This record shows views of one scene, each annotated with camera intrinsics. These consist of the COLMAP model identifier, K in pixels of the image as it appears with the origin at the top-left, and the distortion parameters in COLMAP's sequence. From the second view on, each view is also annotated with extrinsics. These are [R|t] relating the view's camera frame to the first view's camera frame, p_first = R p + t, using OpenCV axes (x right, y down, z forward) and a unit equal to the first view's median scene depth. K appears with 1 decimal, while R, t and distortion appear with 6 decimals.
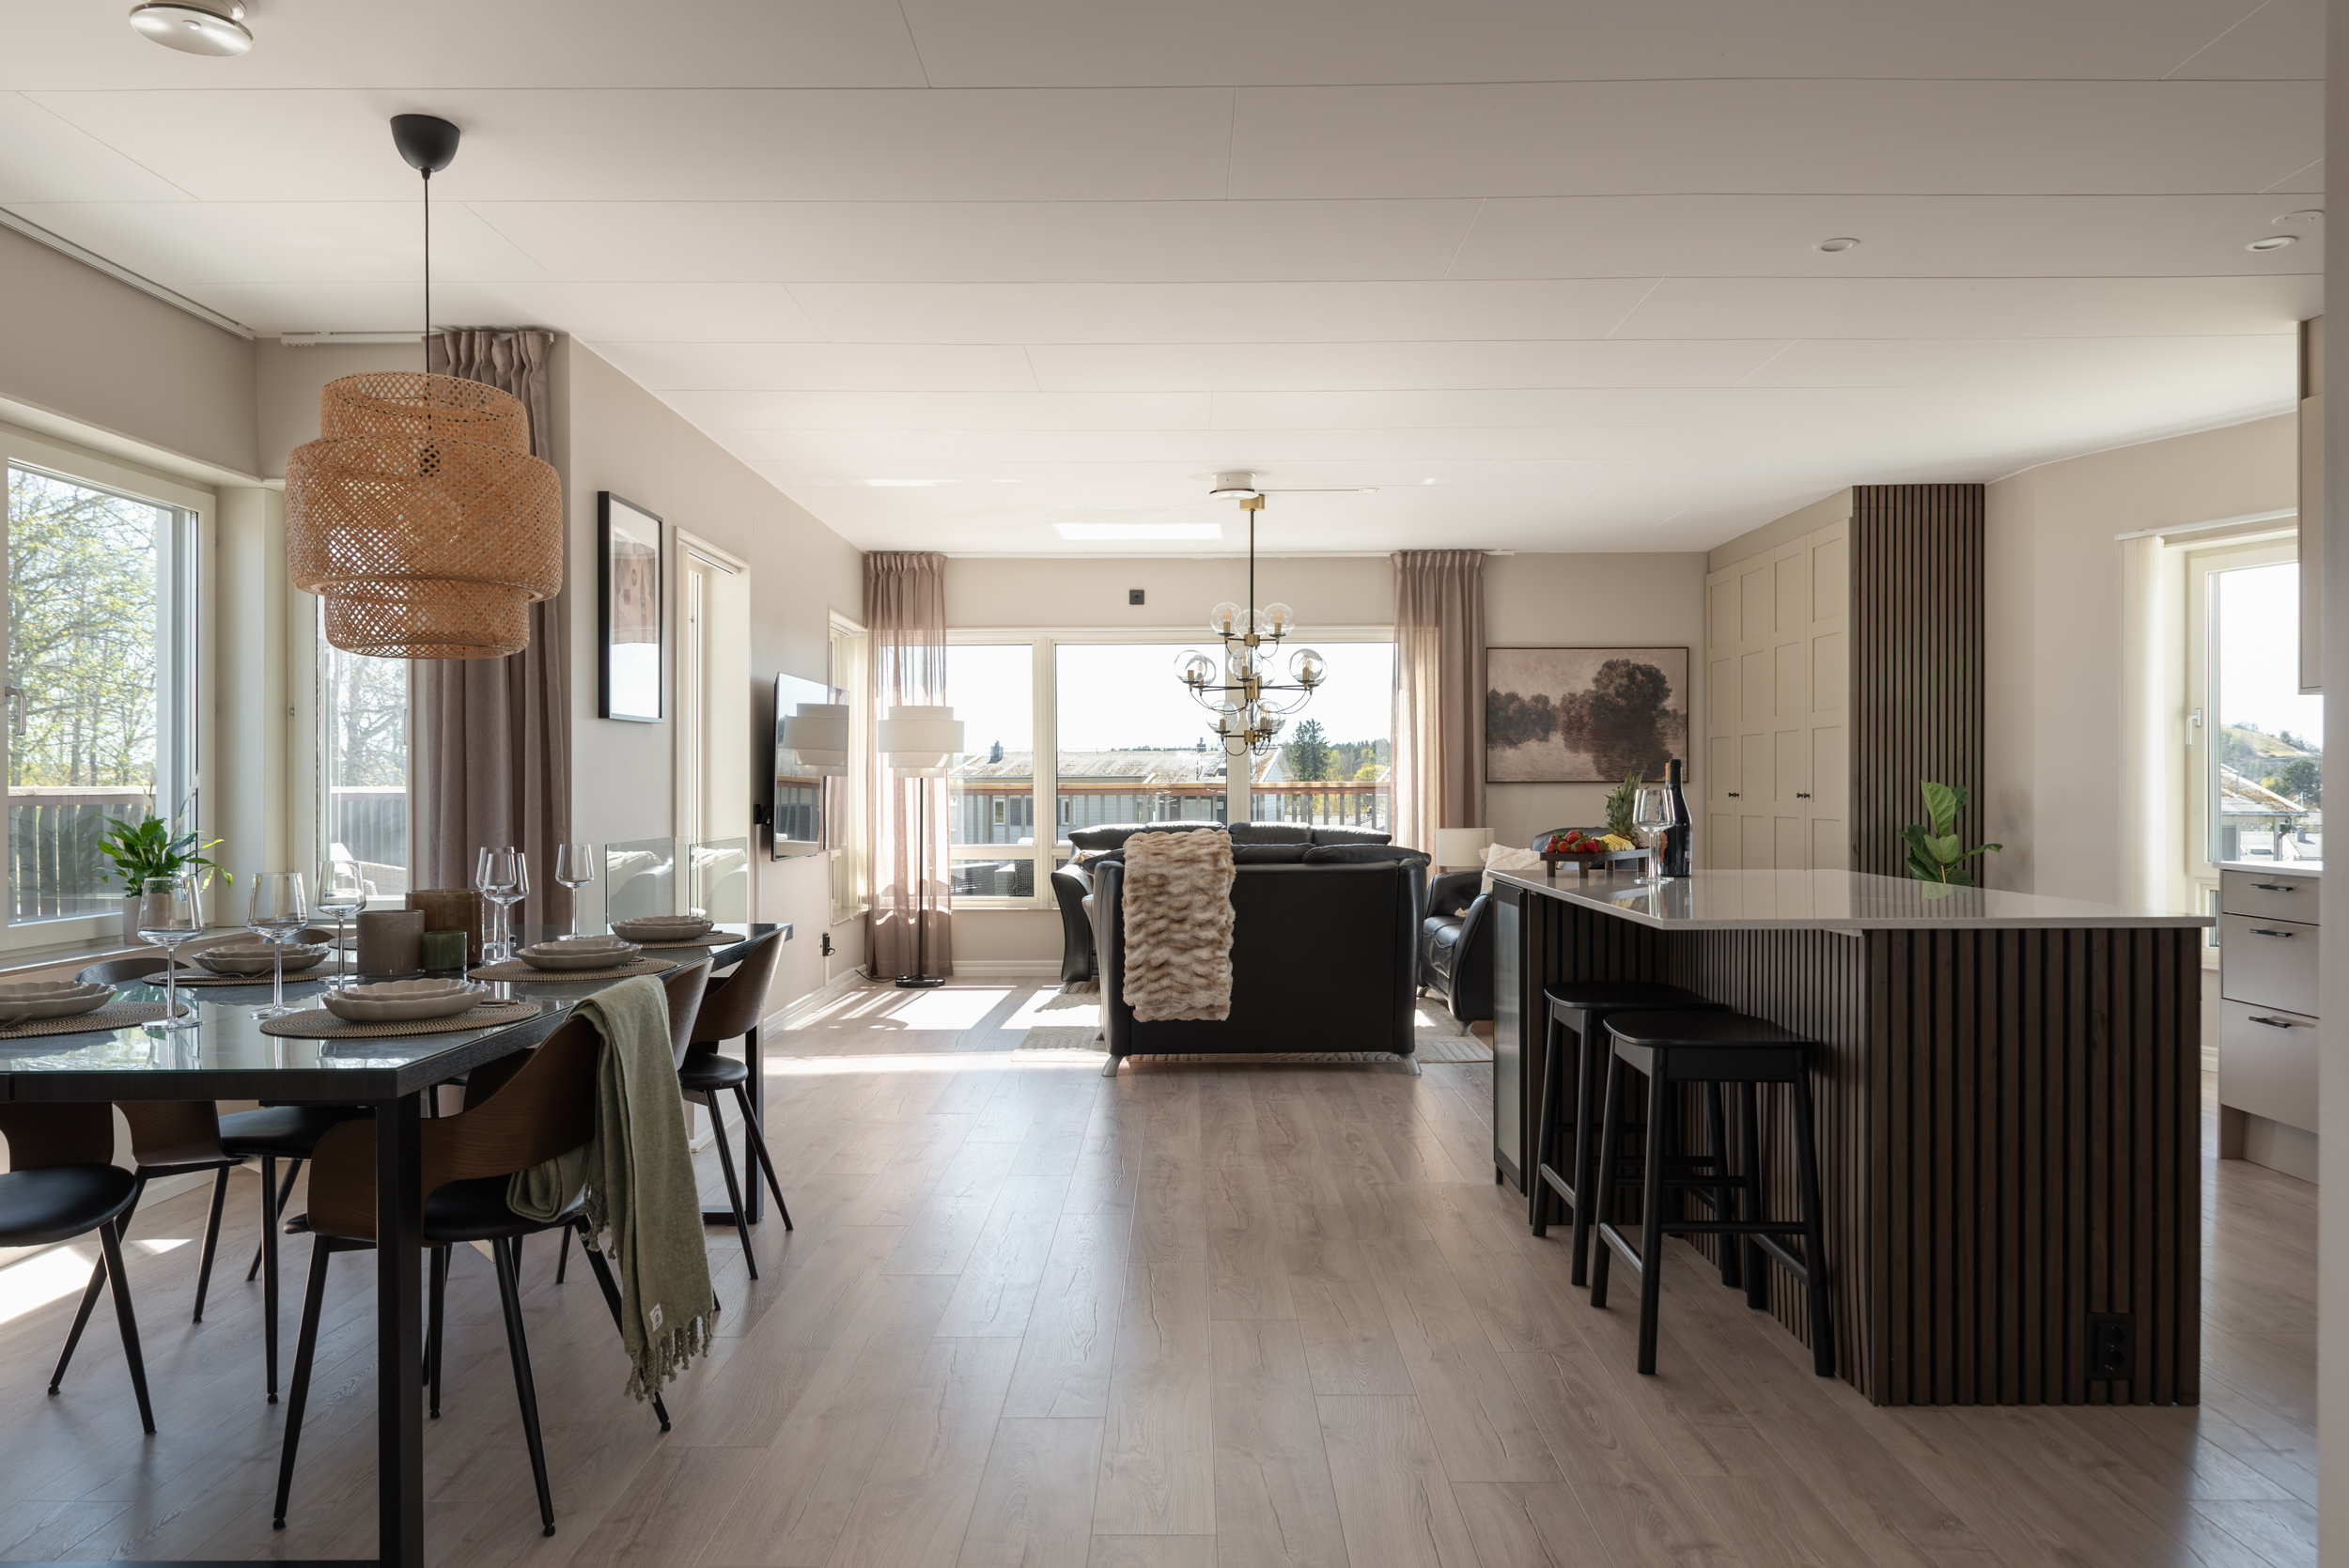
lens RADIAL K [[1582.6, 0, 1179.8], [0, 1582.6, 804.1], [0, 0, 1]] dist [0.000281, -0.002635]
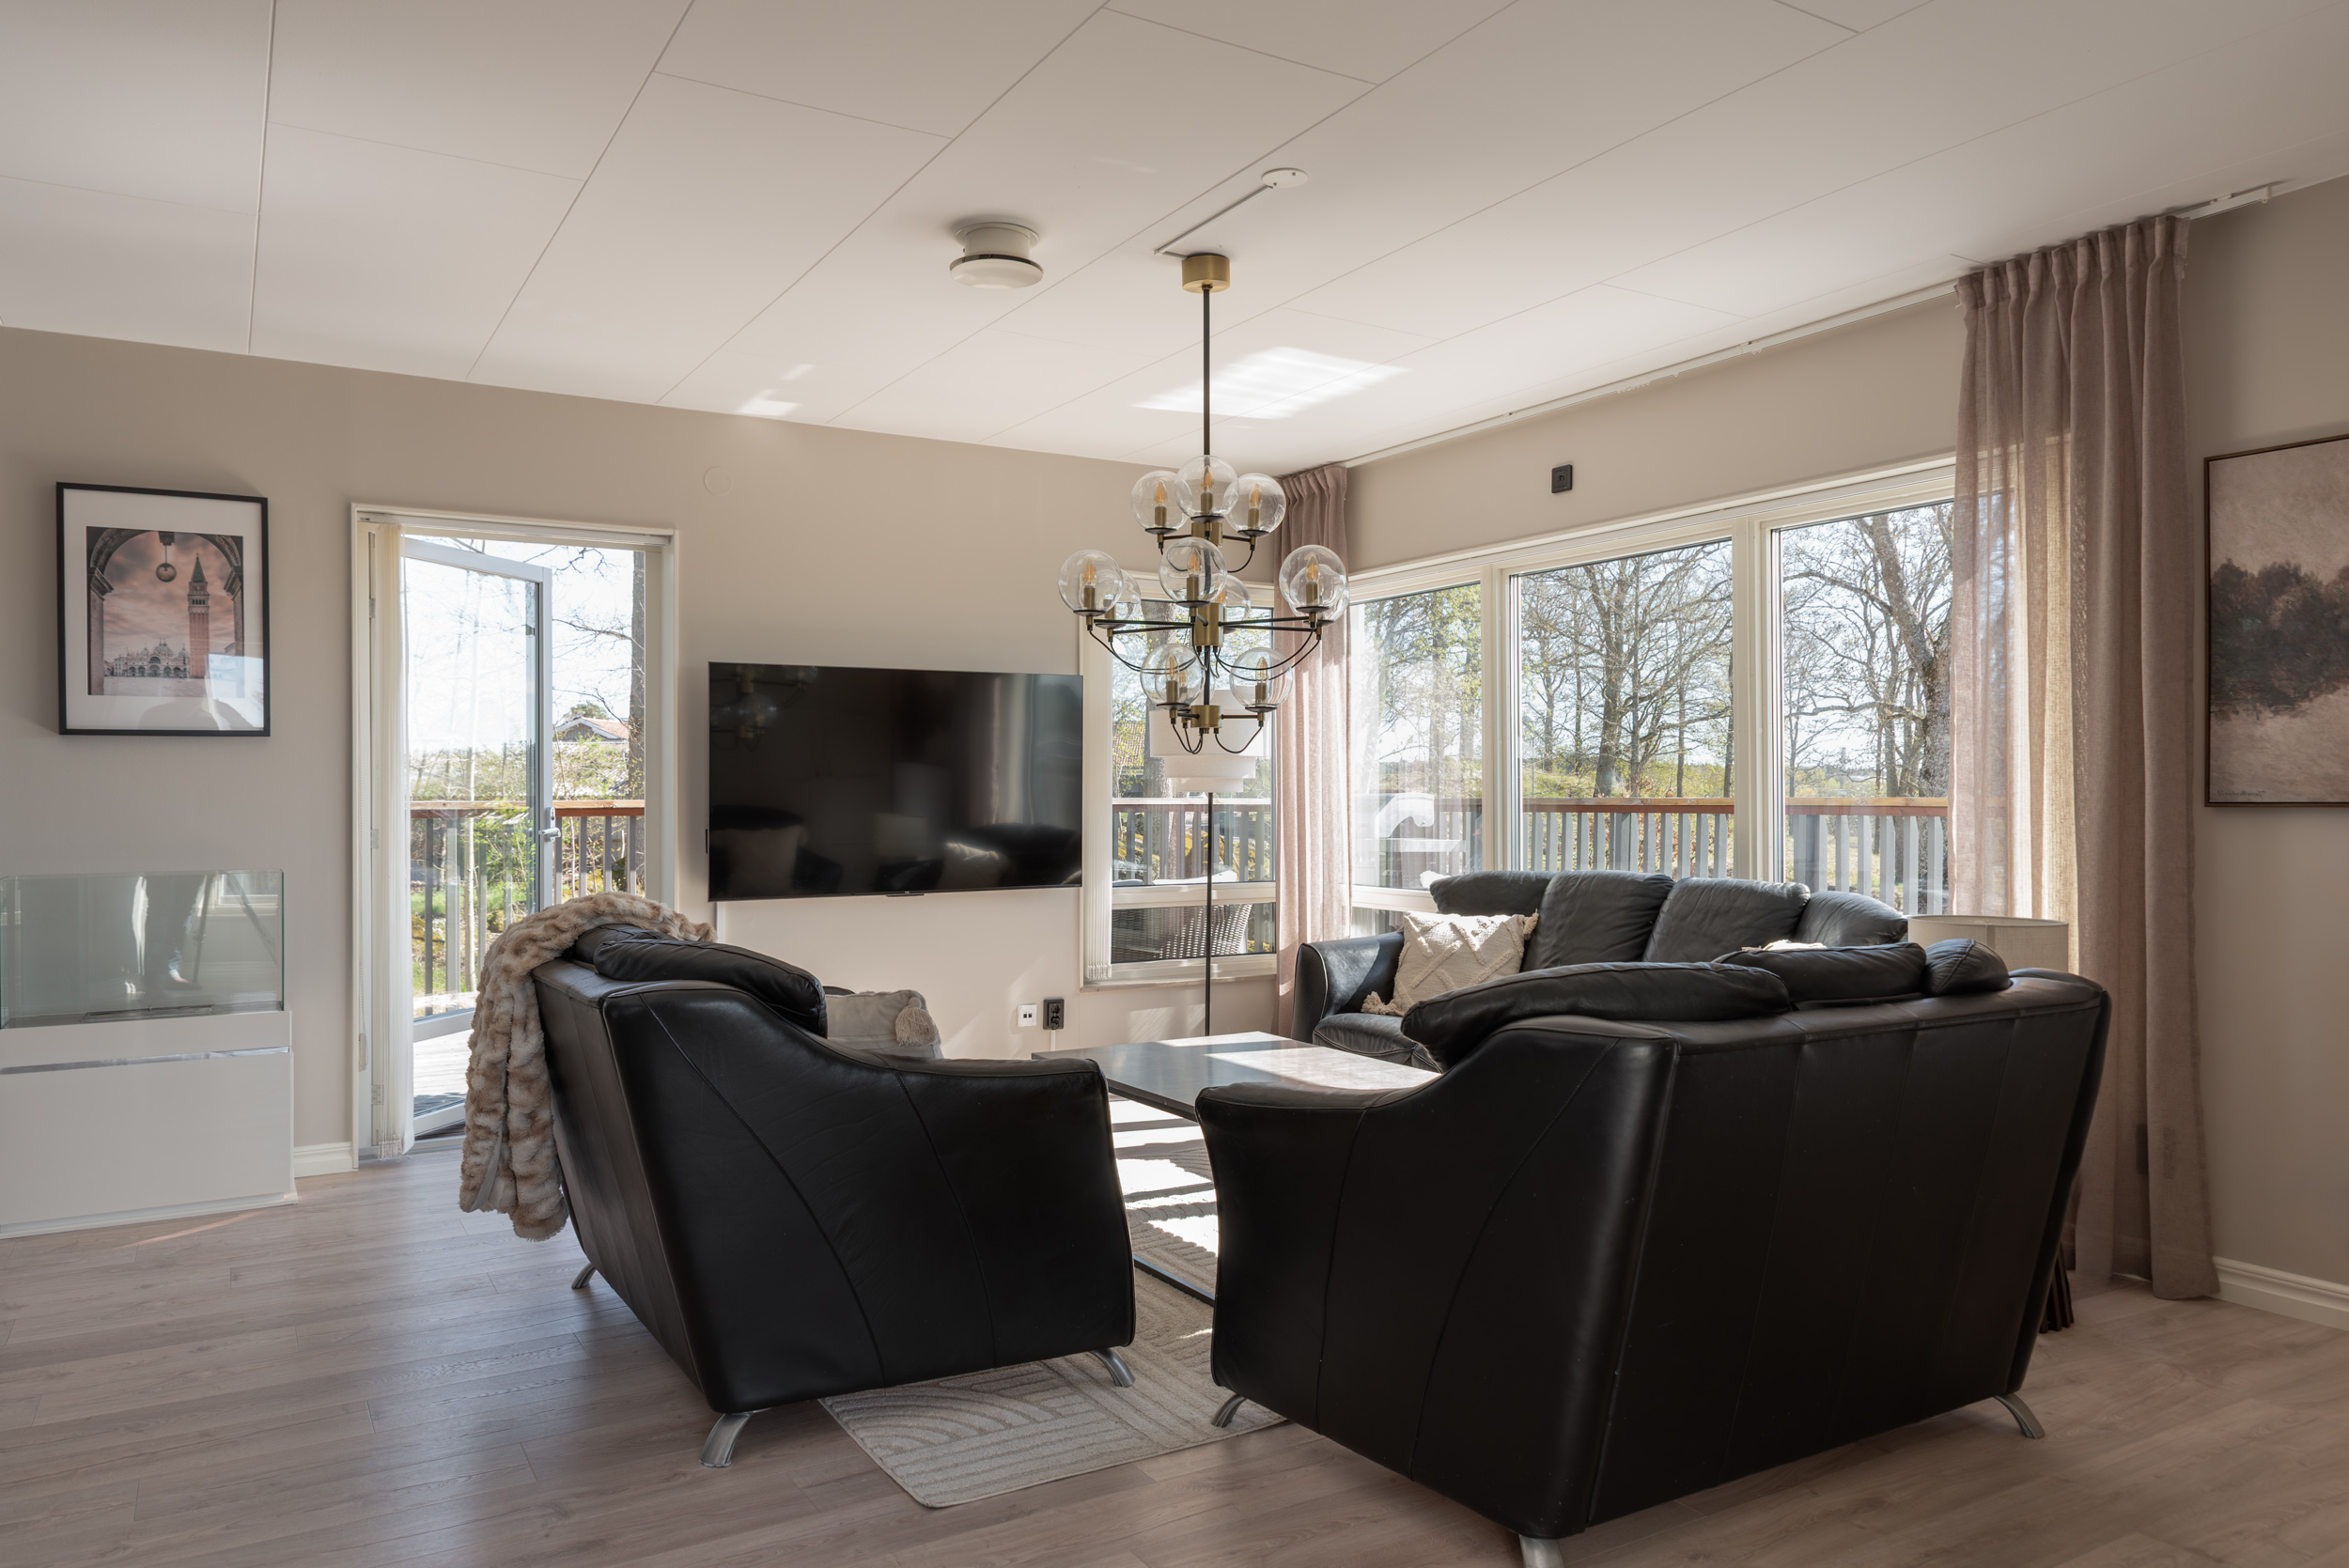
lens RADIAL K [[1556.7, 0, 1174.5], [0, 1556.7, 784.0], [0, 0, 1]] dist [-0.003177, -0.002493]
pose [[0.517624, -0.002142, -0.855606, 0.391198], [-0.009064, 0.999927, -0.007987, -0.013348], [0.855560, 0.011889, 0.517567, 0.587362]]
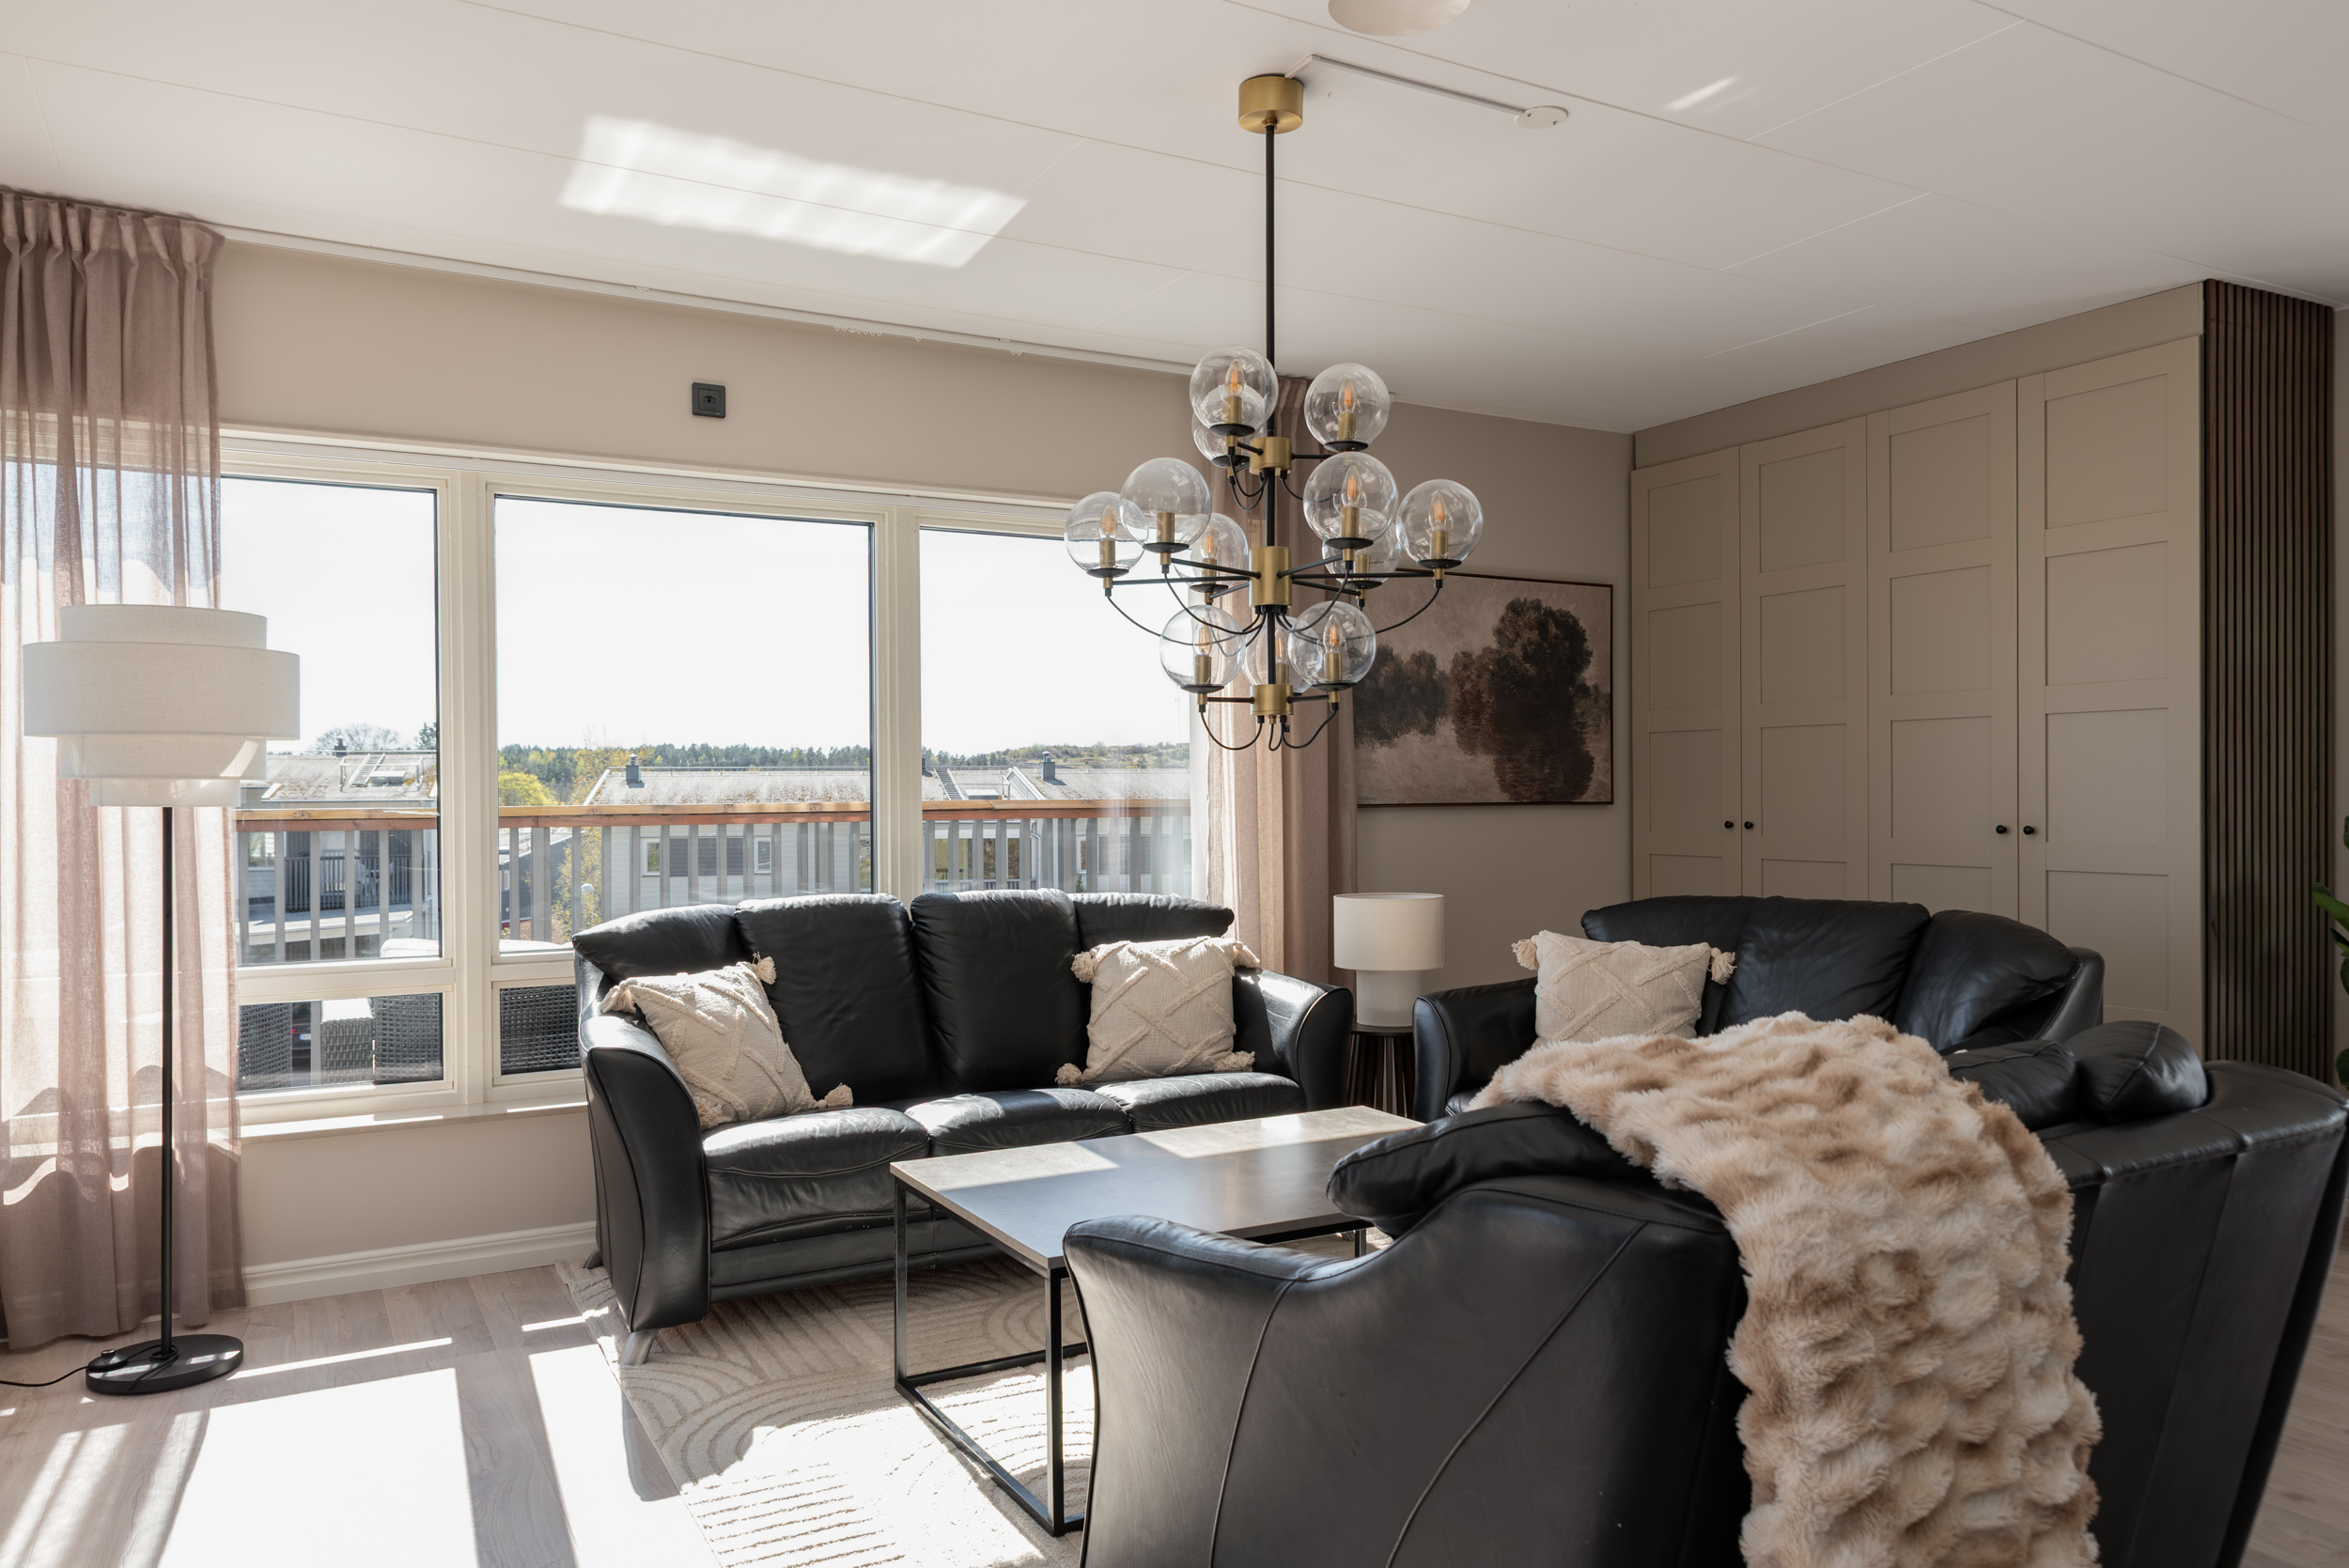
lens RADIAL K [[1611.3, 0, 1166.6], [0, 1611.3, 806.4], [0, 0, 1]] dist [0.005930, 0.000058]
pose [[0.872590, -0.007446, 0.488397, -0.139280], [0.009584, 0.999952, -0.001878, -0.013267], [-0.488359, 0.006320, 0.872620, 0.539037]]
